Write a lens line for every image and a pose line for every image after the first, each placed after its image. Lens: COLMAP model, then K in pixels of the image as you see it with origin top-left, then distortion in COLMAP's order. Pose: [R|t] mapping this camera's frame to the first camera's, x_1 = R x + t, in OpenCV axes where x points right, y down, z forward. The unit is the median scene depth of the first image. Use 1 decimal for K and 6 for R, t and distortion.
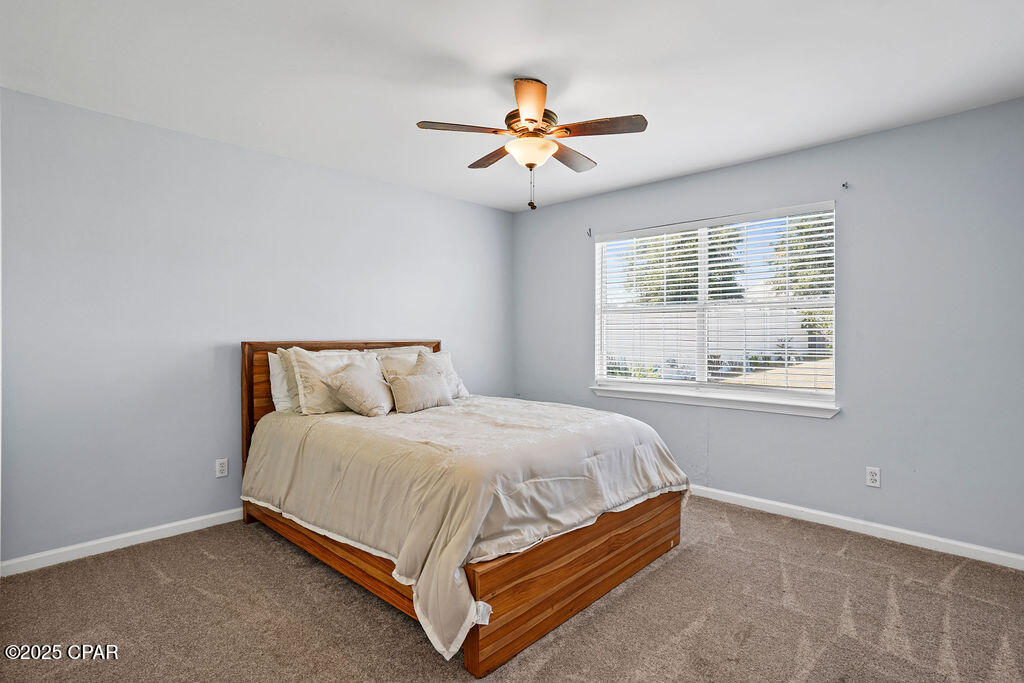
lens RADIAL K [[507.0, 0, 512.0], [0, 507.0, 339.9], [0, 0, 1]] dist [-0.051708, 0.024836]
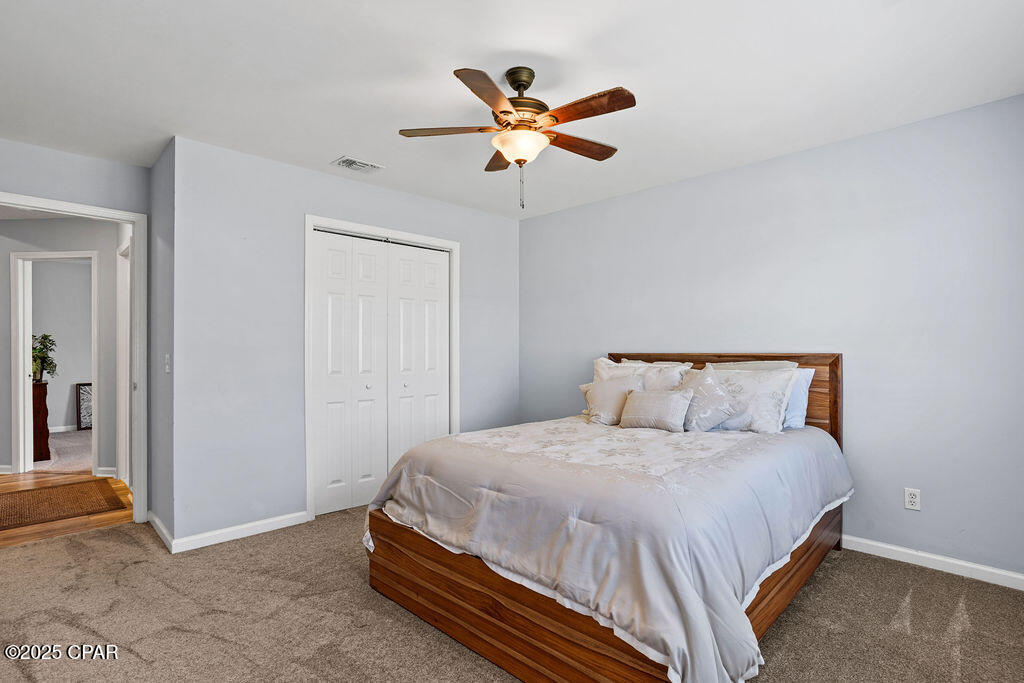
lens RADIAL K [[507.0, 0, 511.6], [0, 507.0, 349.0], [0, 0, 1]] dist [-0.051708, 0.024836]
pose [[-0.028934, -0.004847, -0.999570, 1.083357], [-0.003849, 0.999981, -0.004738, -0.000300], [0.999574, 0.003710, -0.028952, 1.142219]]
